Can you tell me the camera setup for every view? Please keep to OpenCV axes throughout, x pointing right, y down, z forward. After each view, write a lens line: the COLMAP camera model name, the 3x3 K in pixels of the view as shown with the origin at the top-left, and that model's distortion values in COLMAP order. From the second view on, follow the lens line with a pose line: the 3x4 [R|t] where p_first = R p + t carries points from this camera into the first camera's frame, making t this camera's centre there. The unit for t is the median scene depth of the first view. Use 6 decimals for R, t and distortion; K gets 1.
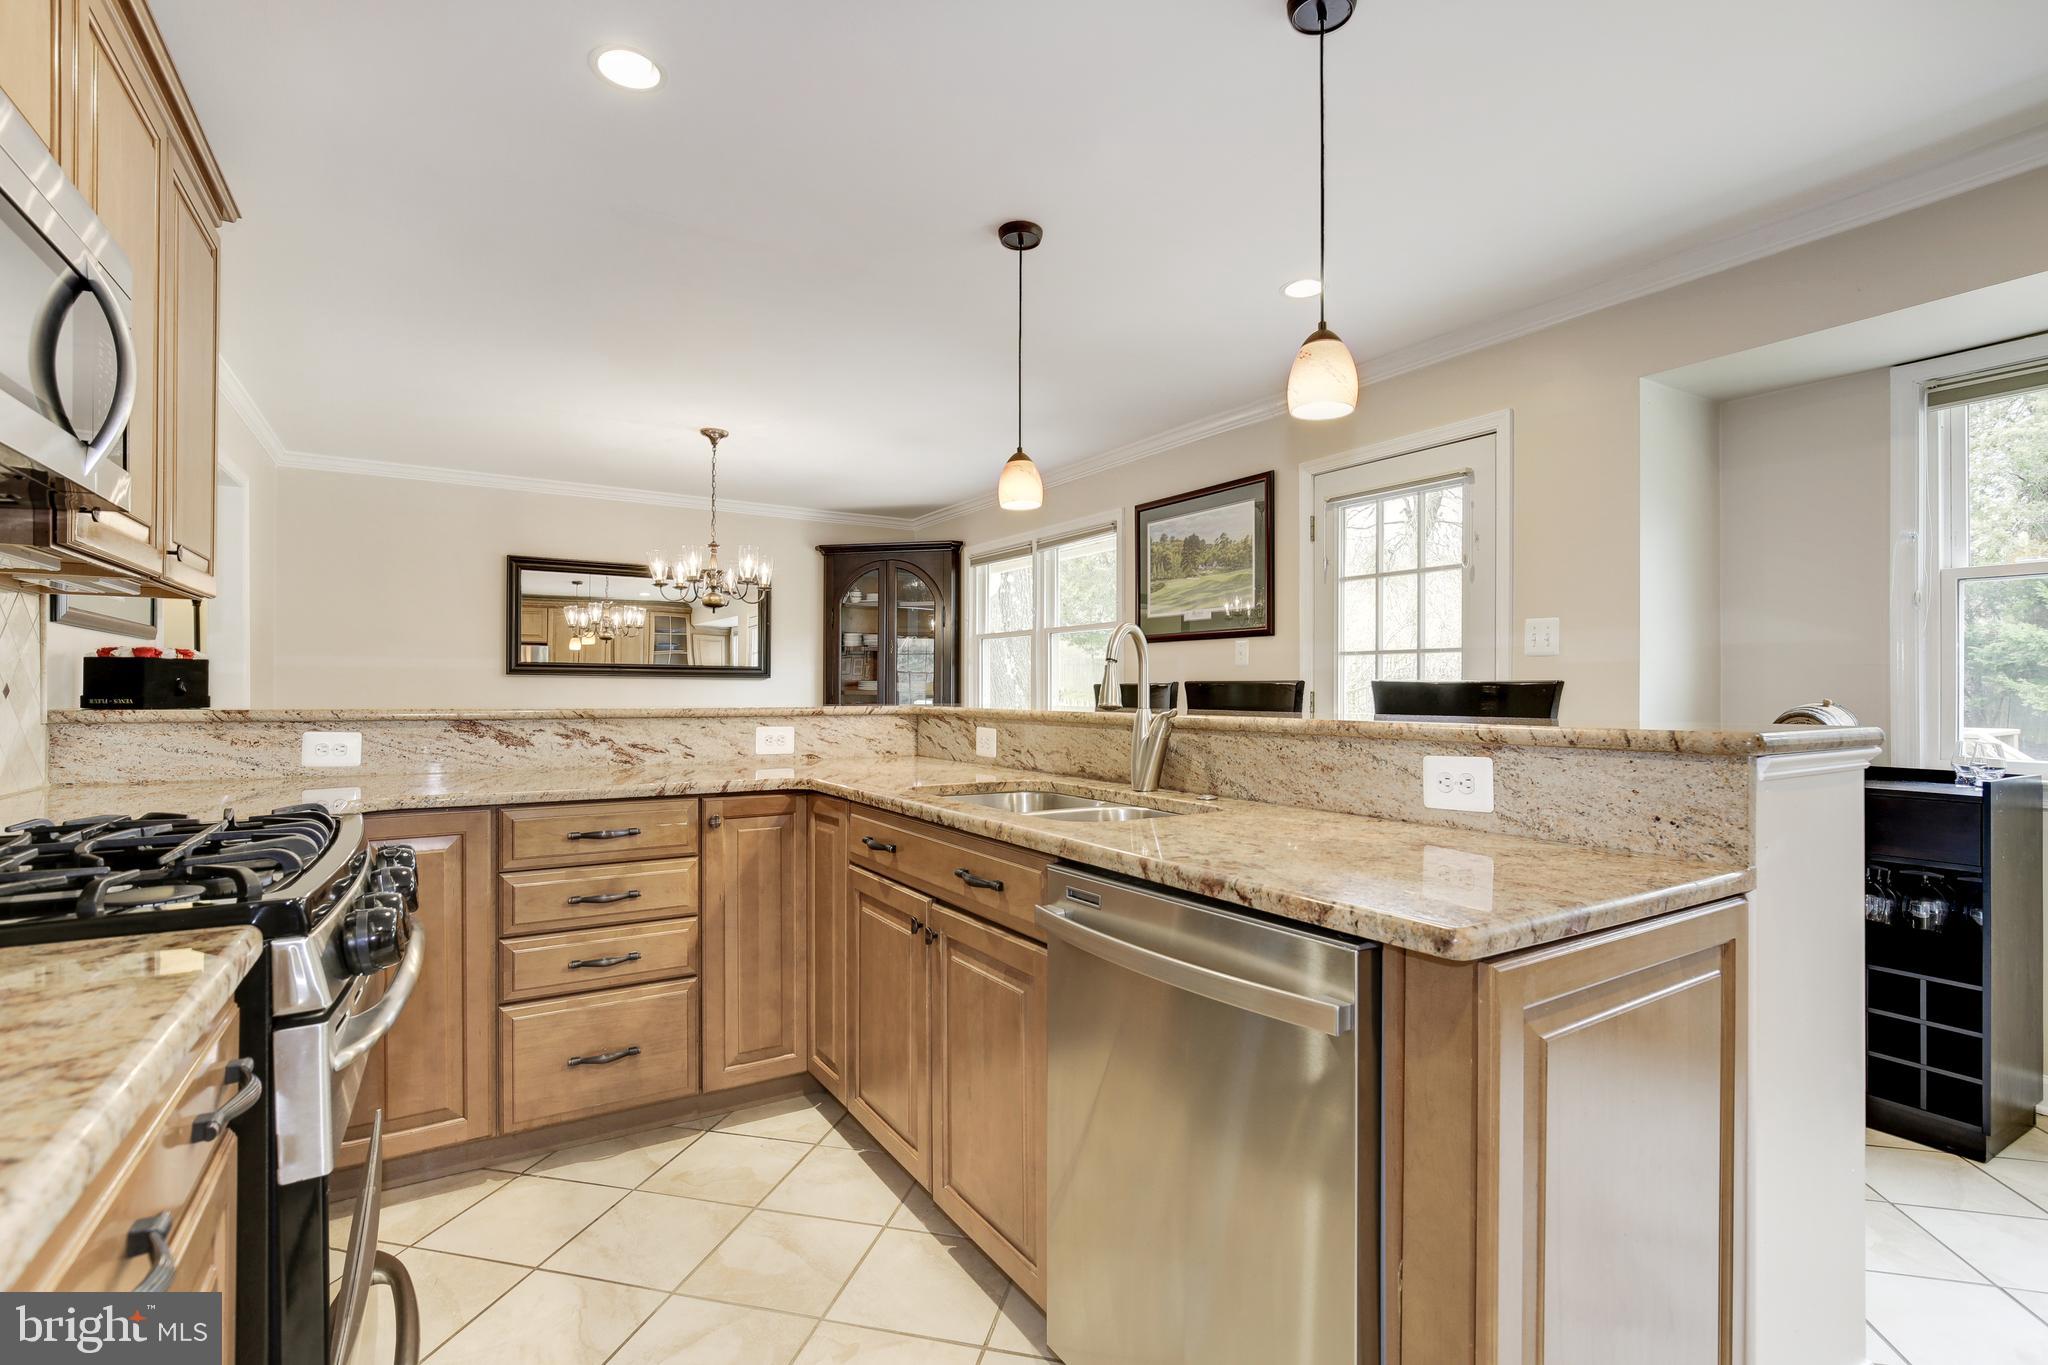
lens RADIAL K [[948.3, 0, 1002.7], [0, 948.3, 688.1], [0, 0, 1]] dist [-0.013401, 0.003945]
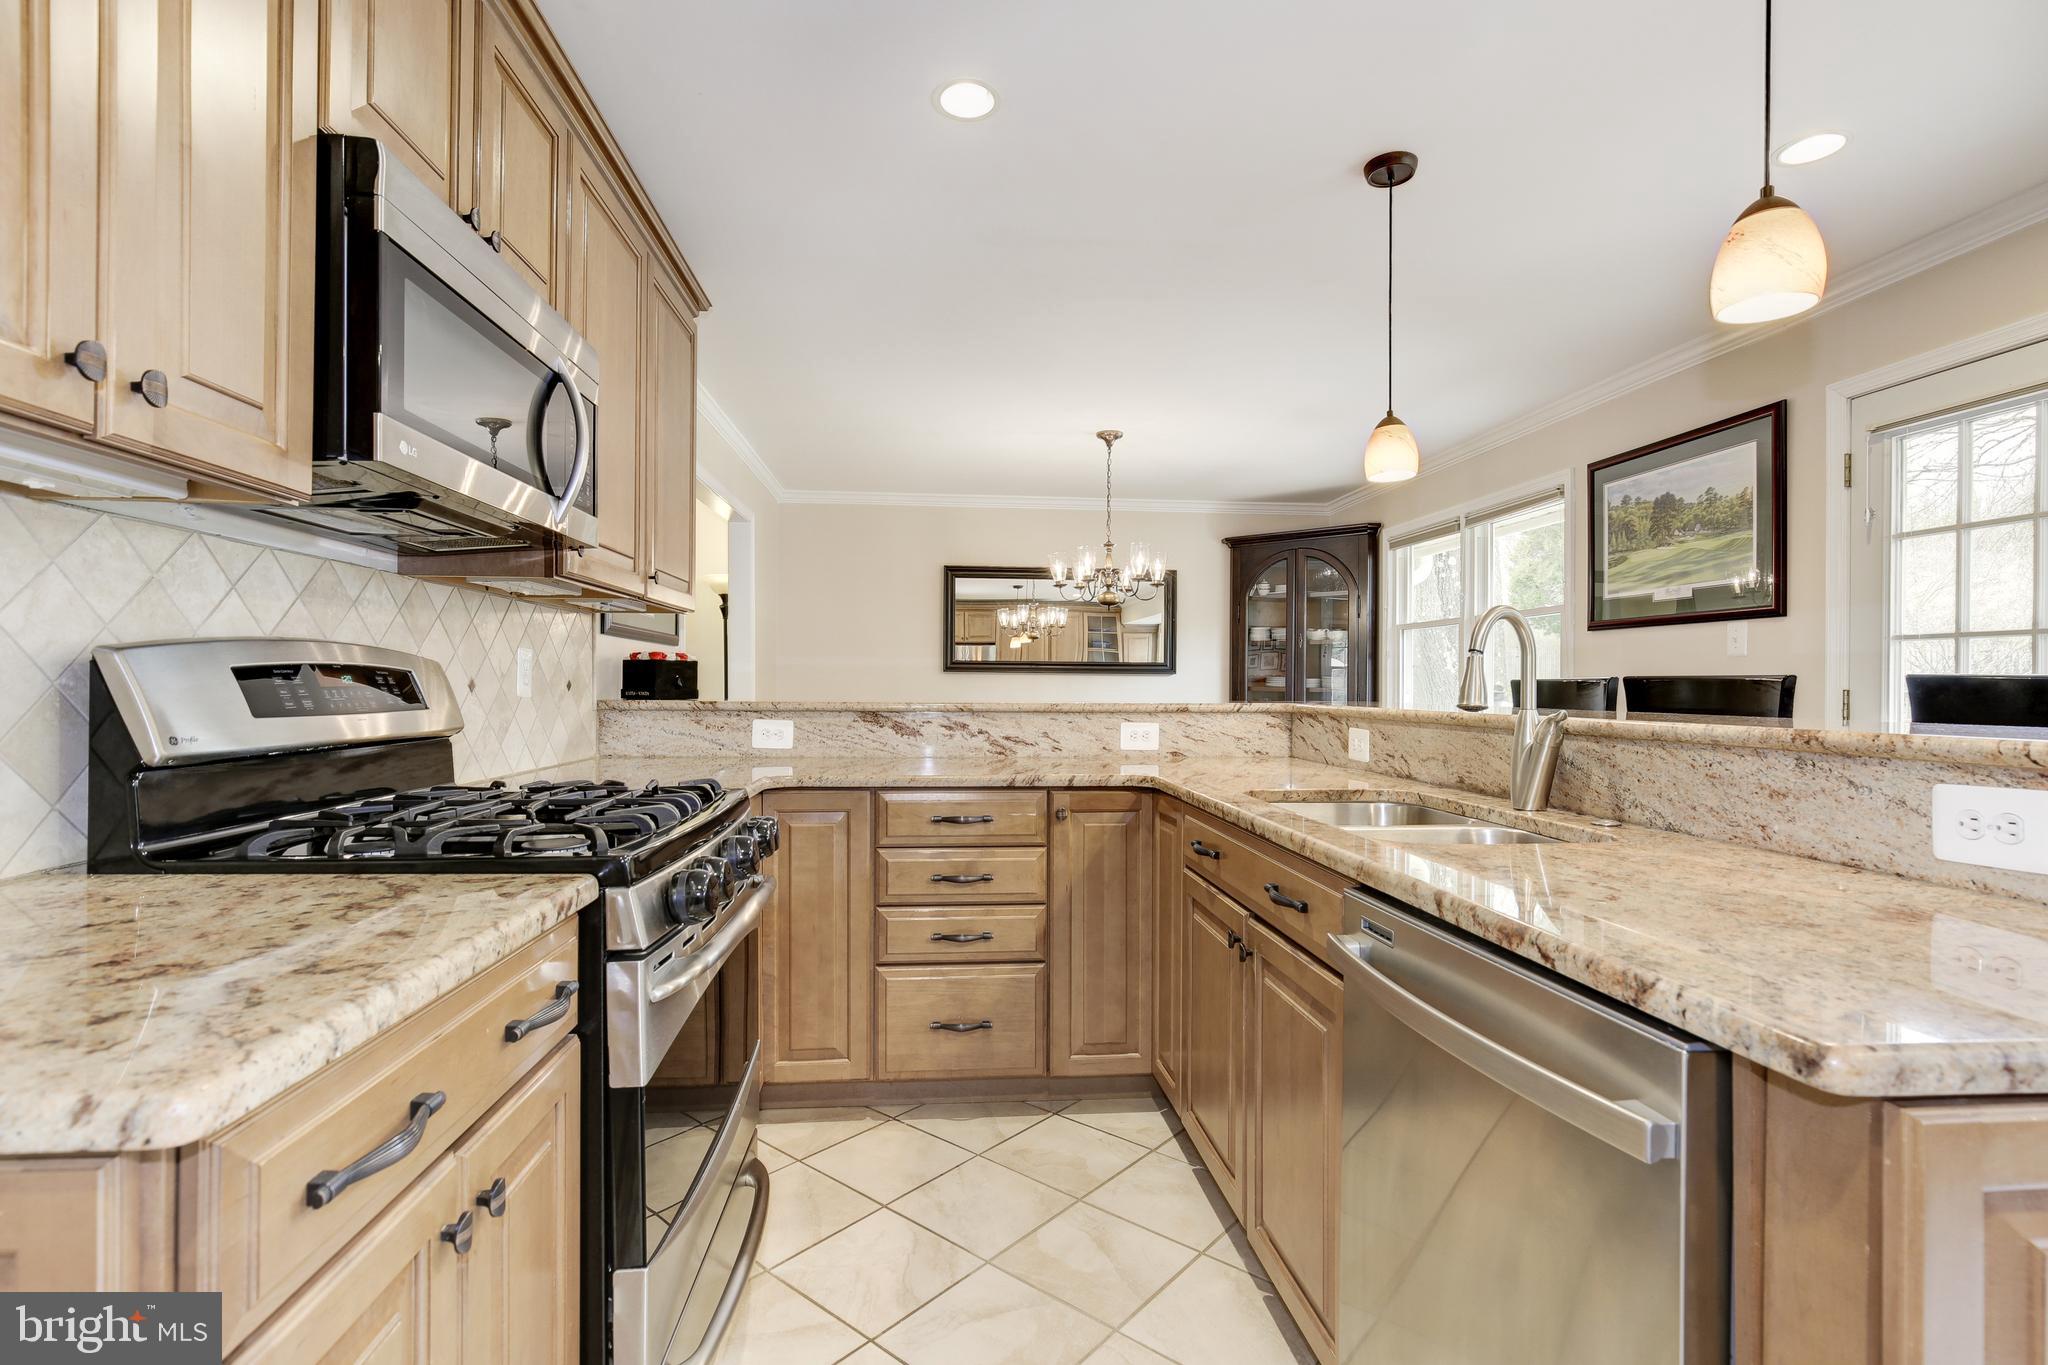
lens RADIAL K [[948.3, 0, 994.1], [0, 948.3, 687.9], [0, 0, 1]] dist [-0.013401, 0.003945]
pose [[0.890289, 0.003024, -0.455386, 0.100701], [-0.001256, 0.999990, 0.004186, 0.000044], [0.455395, -0.003155, 0.890284, 0.055111]]
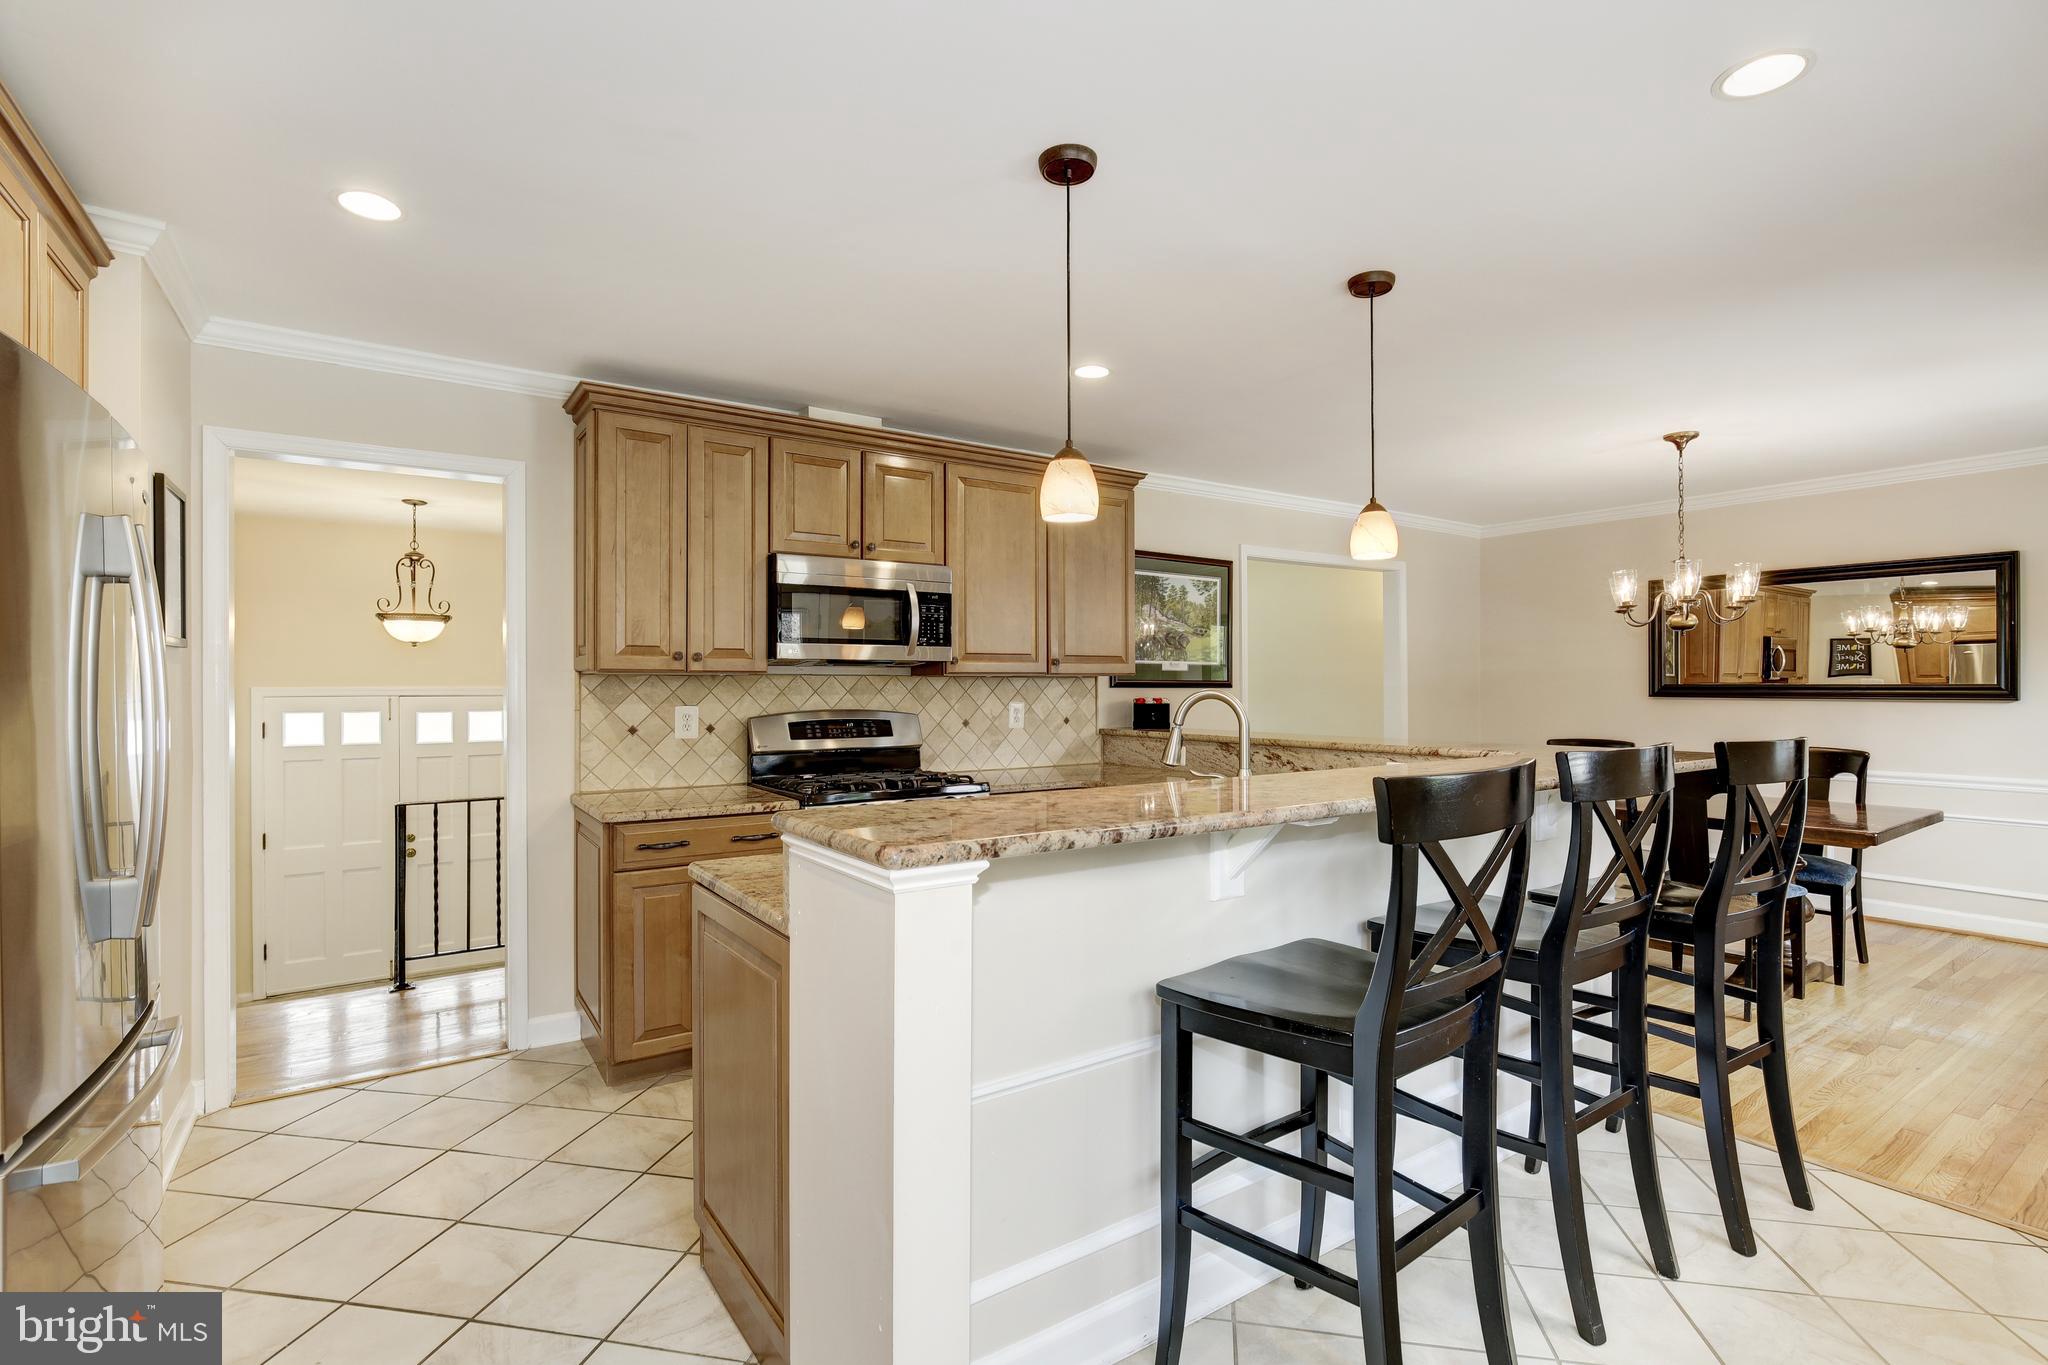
lens RADIAL K [[948.3, 0, 1039.2], [0, 948.3, 685.2], [0, 0, 1]] dist [-0.013401, 0.003945]
pose [[0.060159, -0.002856, -0.998185, 1.060120], [0.005144, 0.999984, -0.002551, -0.063855], [0.998176, -0.004981, 0.060173, 0.634919]]
